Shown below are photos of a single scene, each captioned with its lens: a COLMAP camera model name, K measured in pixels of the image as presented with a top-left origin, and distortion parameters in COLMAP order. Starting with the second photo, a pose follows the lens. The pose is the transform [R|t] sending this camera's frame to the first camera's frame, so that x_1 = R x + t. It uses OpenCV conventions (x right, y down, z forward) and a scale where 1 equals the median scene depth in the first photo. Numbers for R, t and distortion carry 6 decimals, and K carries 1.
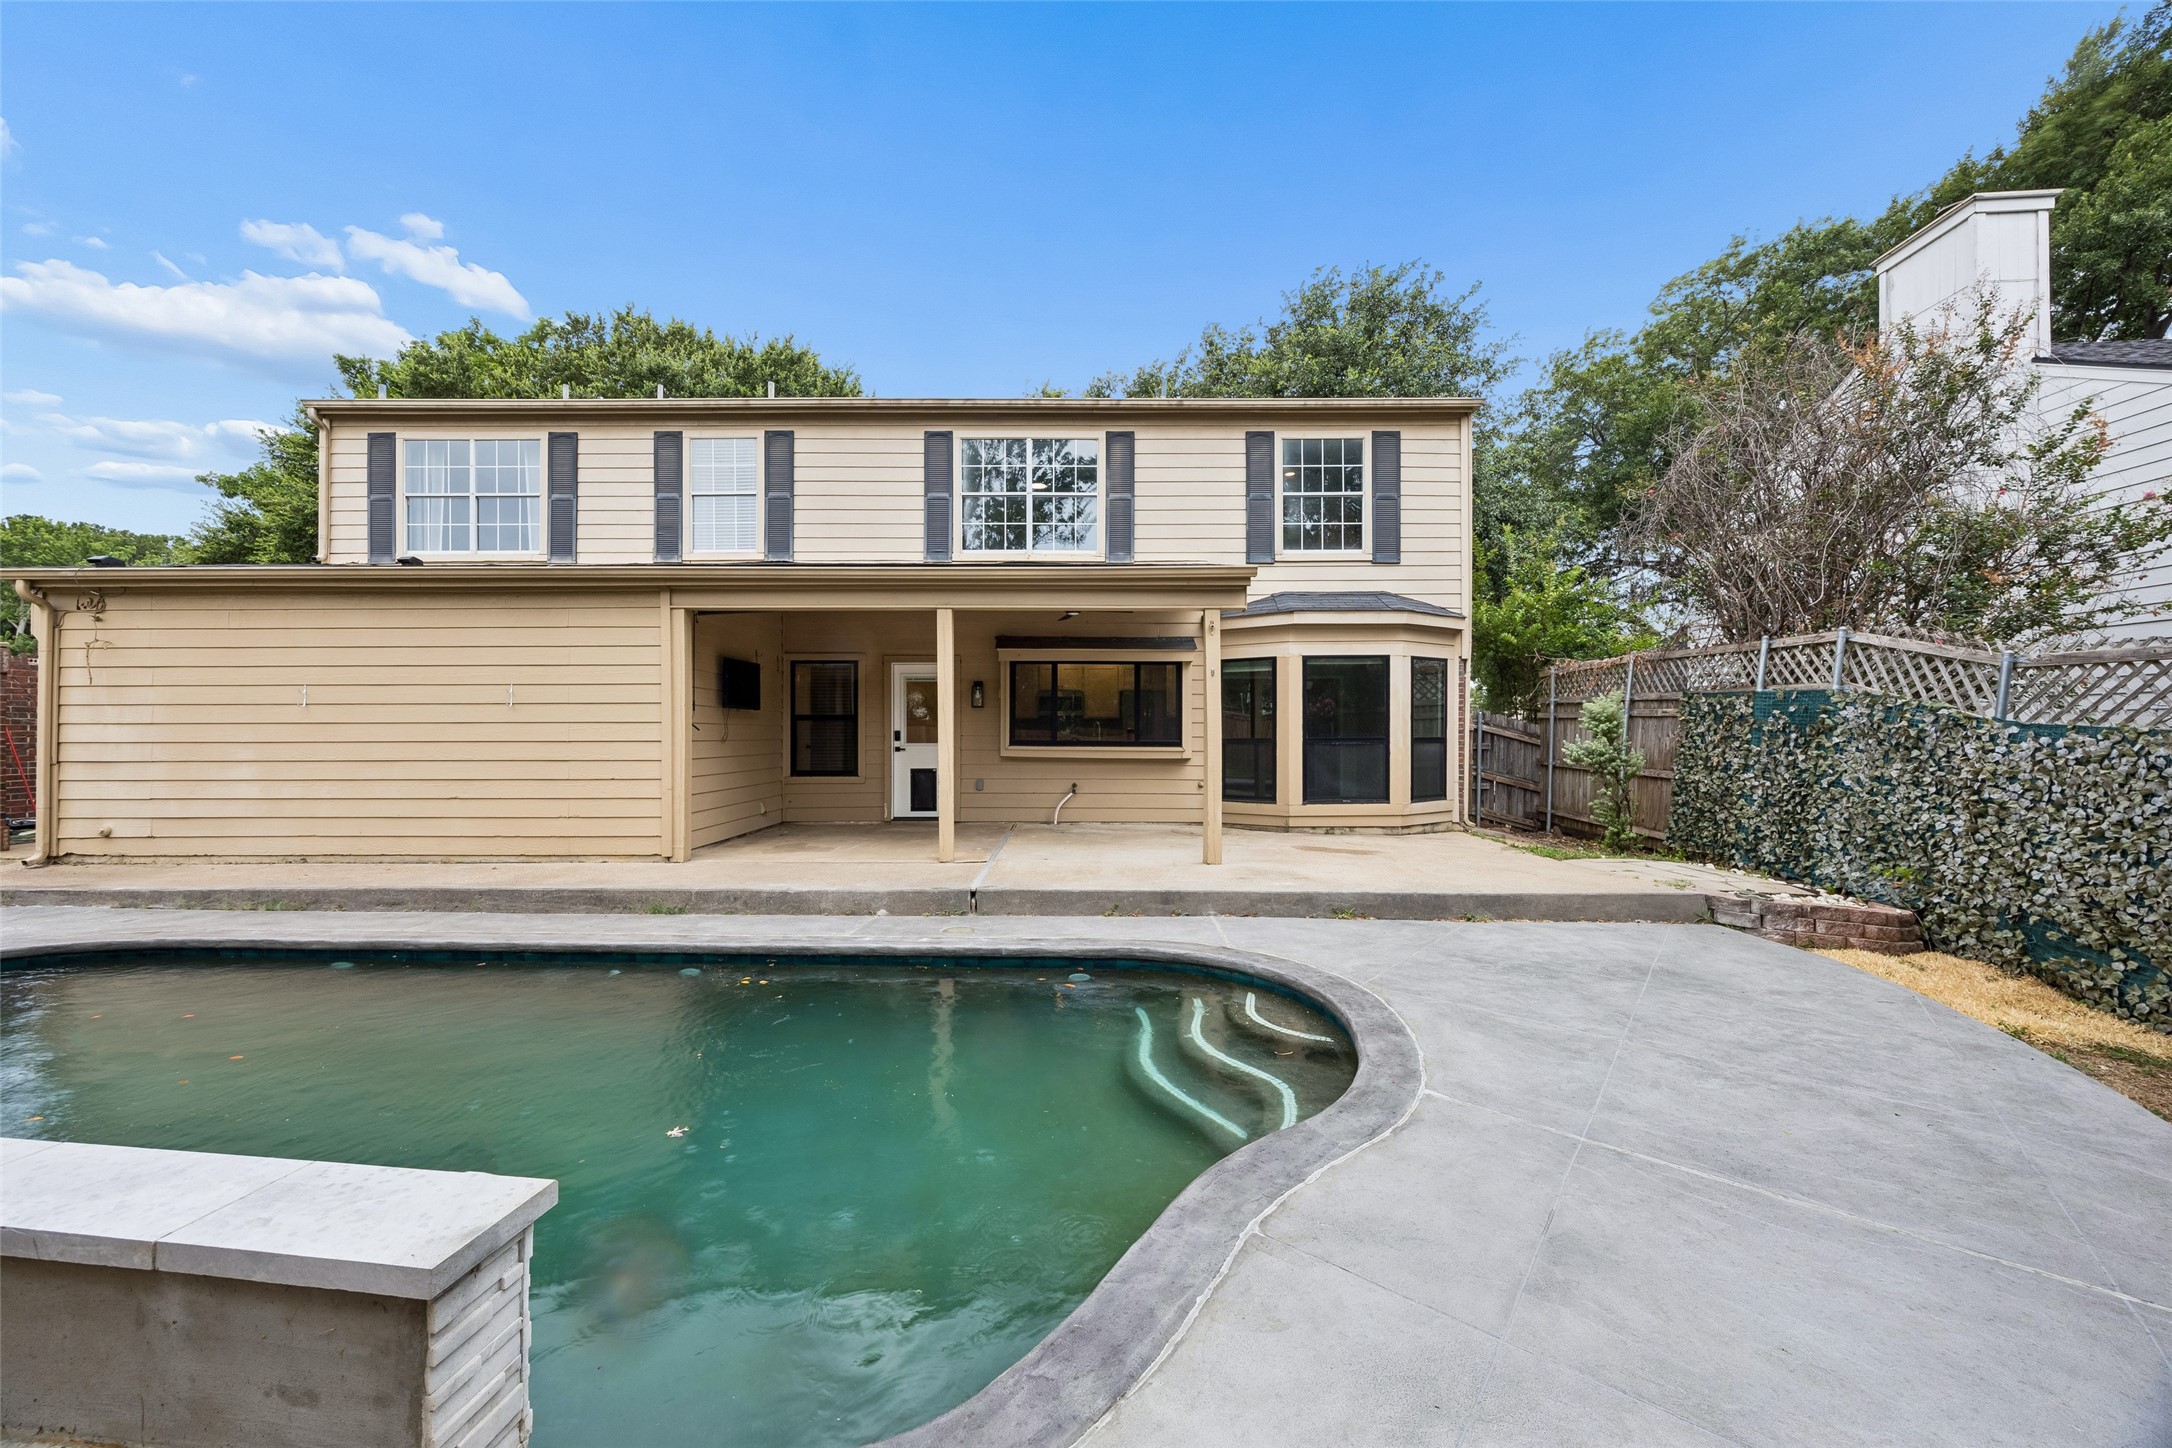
lens RADIAL K [[828.4, 0, 1066.2], [0, 828.4, 727.5], [0, 0, 1]] dist [-0.004940, 0.000815]
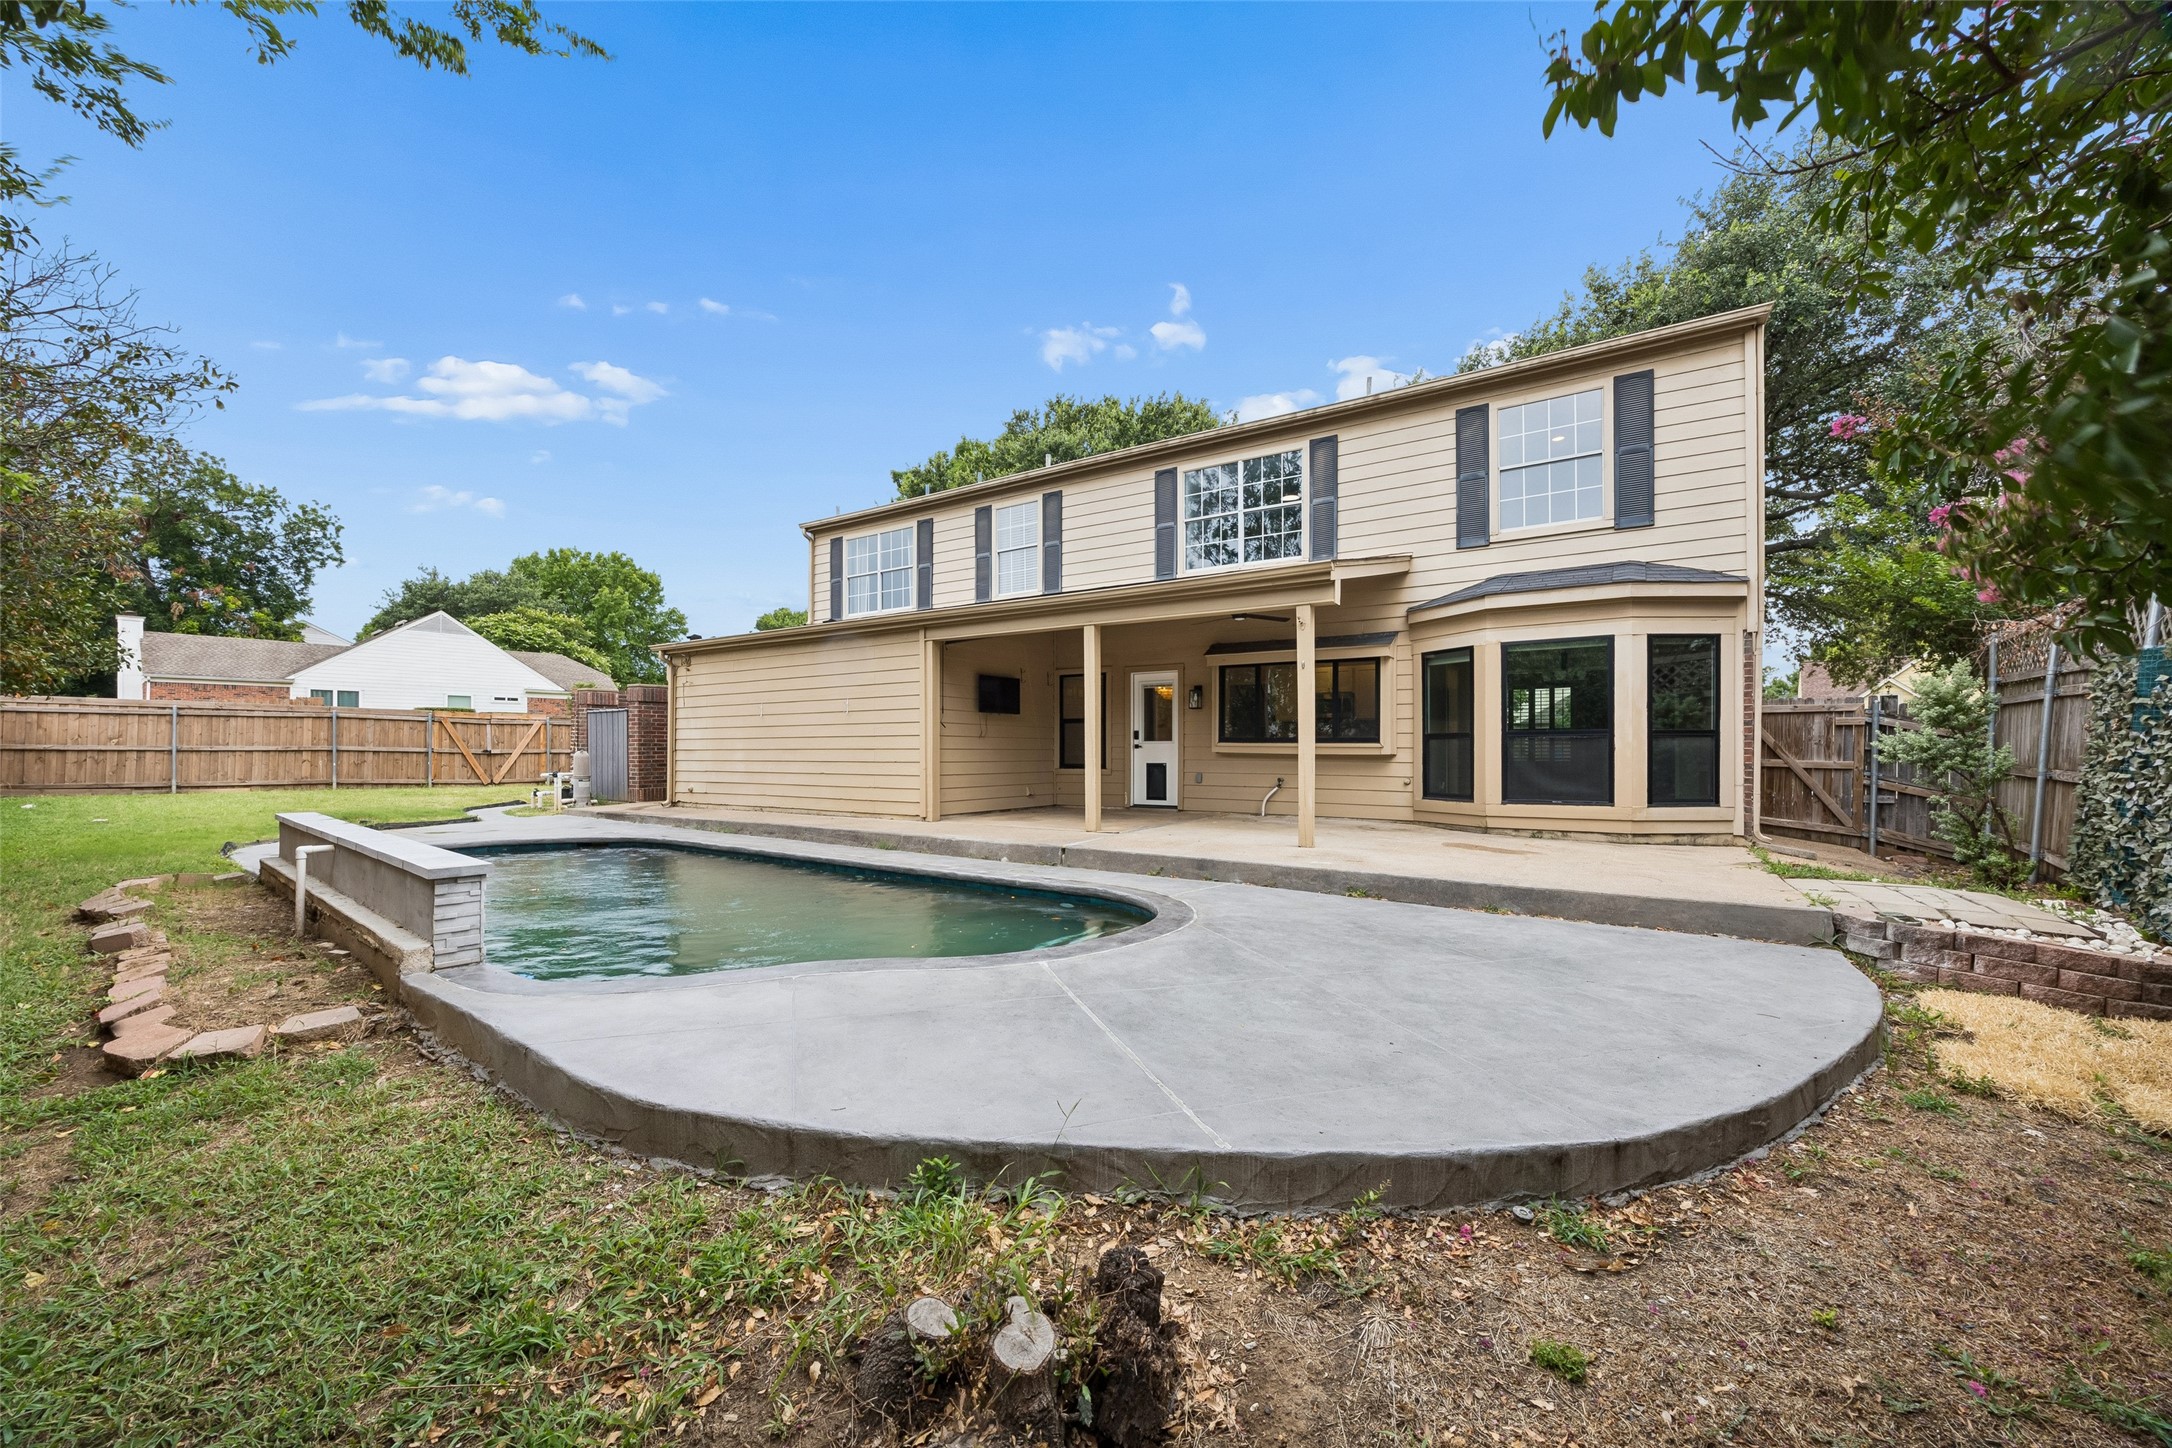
lens RADIAL K [[828.4, 0, 1070.4], [0, 828.4, 744.6], [0, 0, 1]] dist [-0.004940, 0.000815]
pose [[0.836643, -0.002846, -0.547742, 0.378943], [0.002601, 0.999996, -0.001222, 0.026136], [0.547743, -0.000403, 0.836647, -0.034918]]
